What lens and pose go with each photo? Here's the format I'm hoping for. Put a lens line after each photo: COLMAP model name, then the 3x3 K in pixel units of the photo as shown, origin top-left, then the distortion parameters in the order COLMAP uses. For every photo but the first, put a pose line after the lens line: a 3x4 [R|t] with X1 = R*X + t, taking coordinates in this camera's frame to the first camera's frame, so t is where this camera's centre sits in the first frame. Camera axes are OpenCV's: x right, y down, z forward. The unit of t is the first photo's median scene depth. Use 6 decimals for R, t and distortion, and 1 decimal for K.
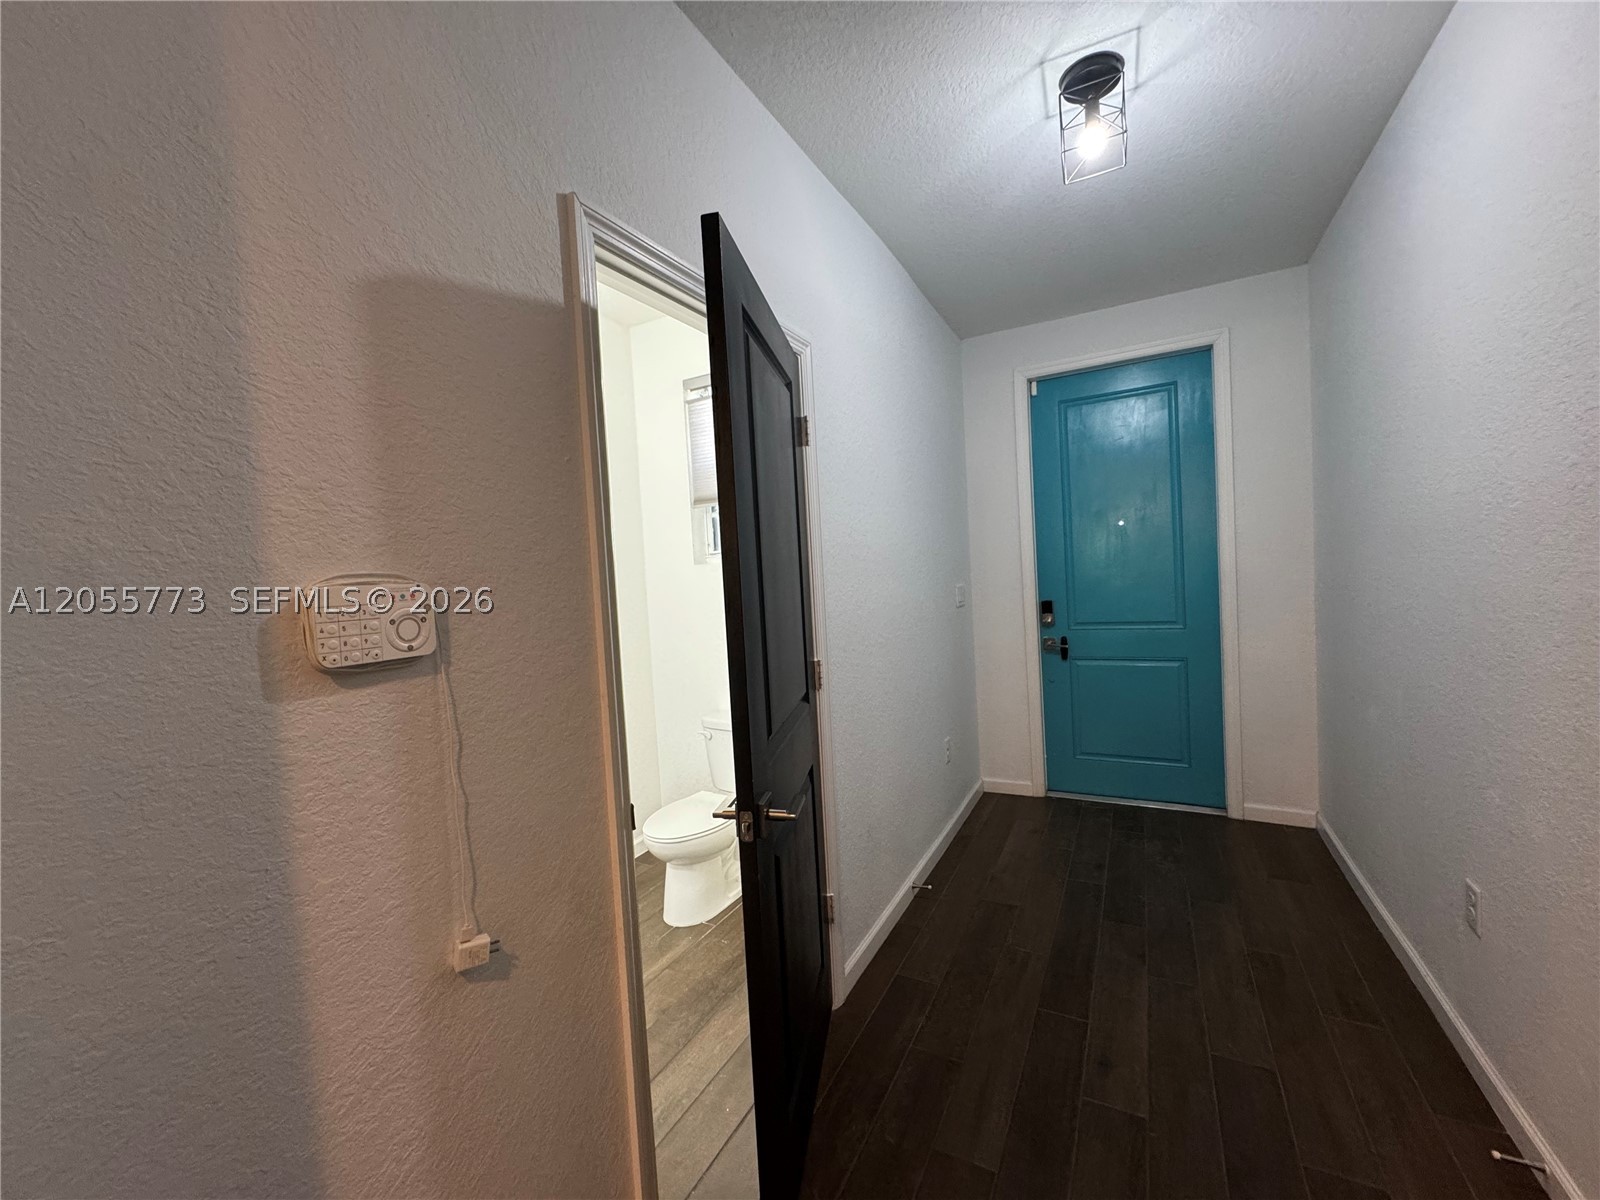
lens RADIAL K [[640.5, 0, 798.0], [0, 640.5, 601.1], [0, 0, 1]] dist [-0.002227, -0.000081]
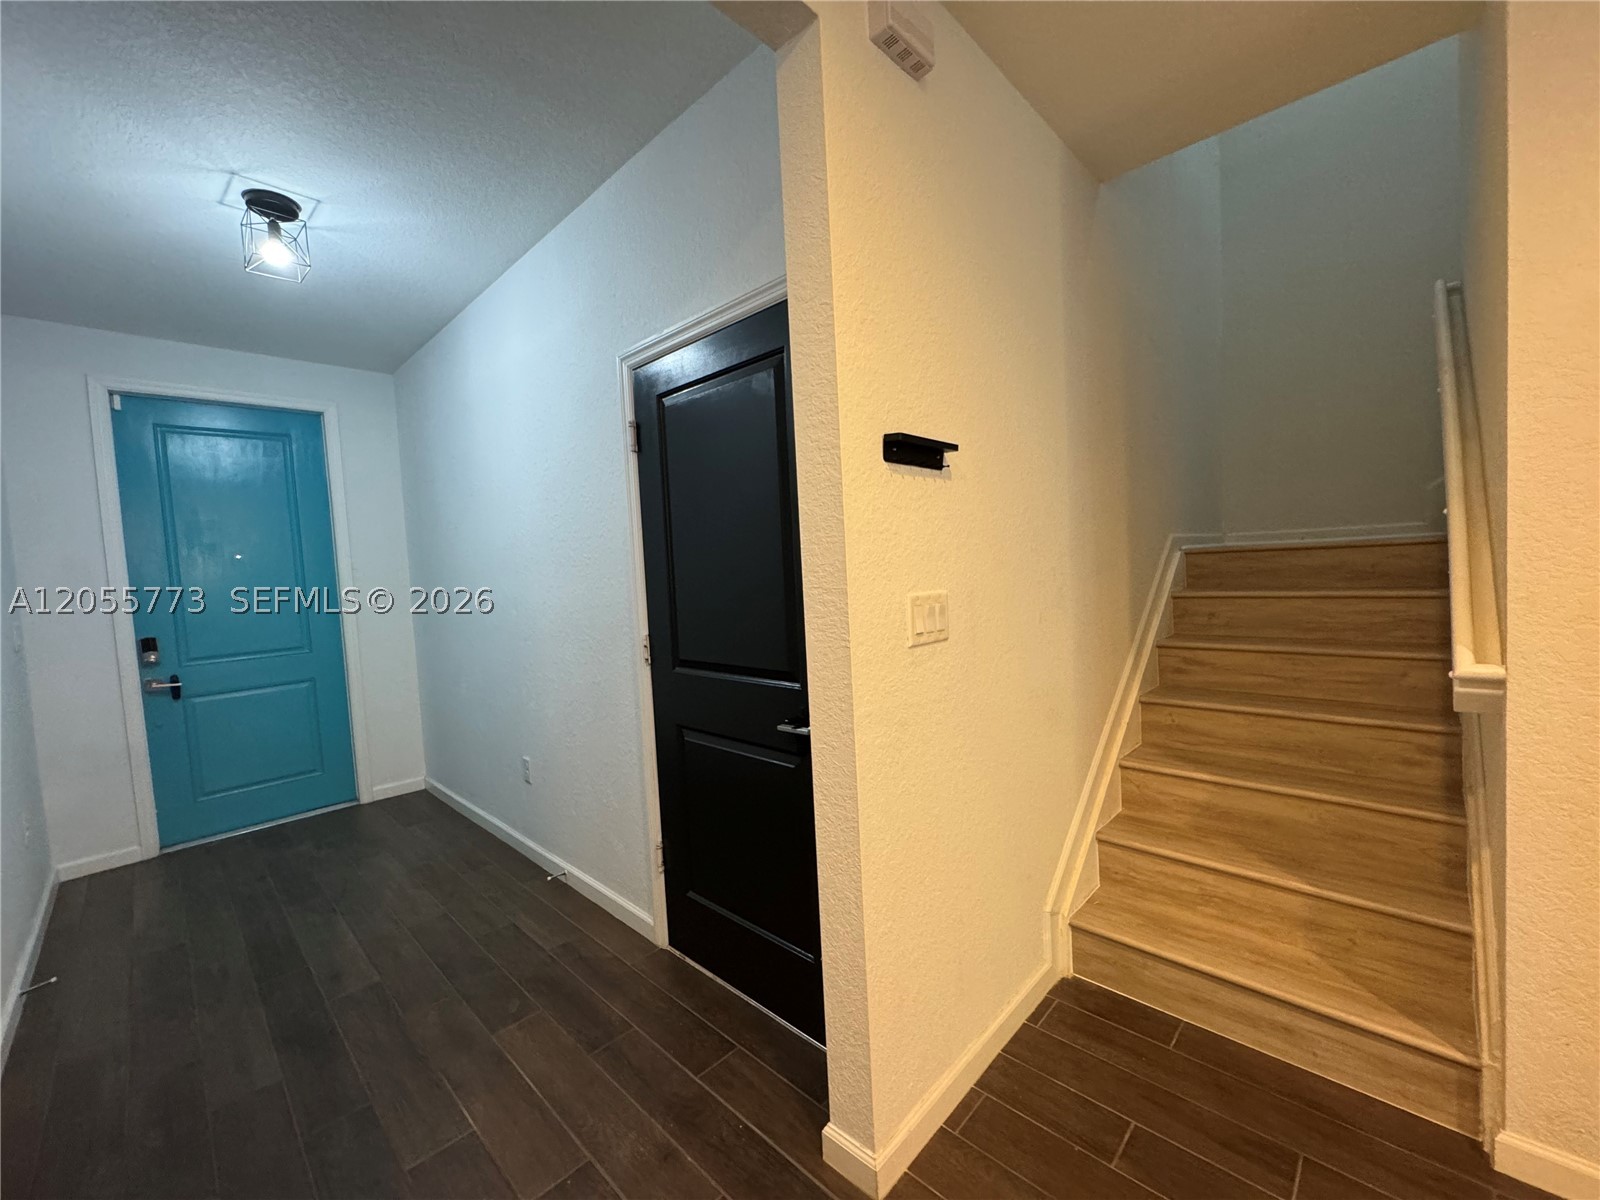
lens RADIAL K [[640.5, 0, 794.7], [0, 640.5, 599.2], [0, 0, 1]] dist [-0.002227, -0.000081]
pose [[0.280142, -0.007989, 0.959925, -0.243779], [0.079924, 0.996688, -0.015030, 0.034562], [-0.956626, 0.080932, 0.279853, -0.146972]]
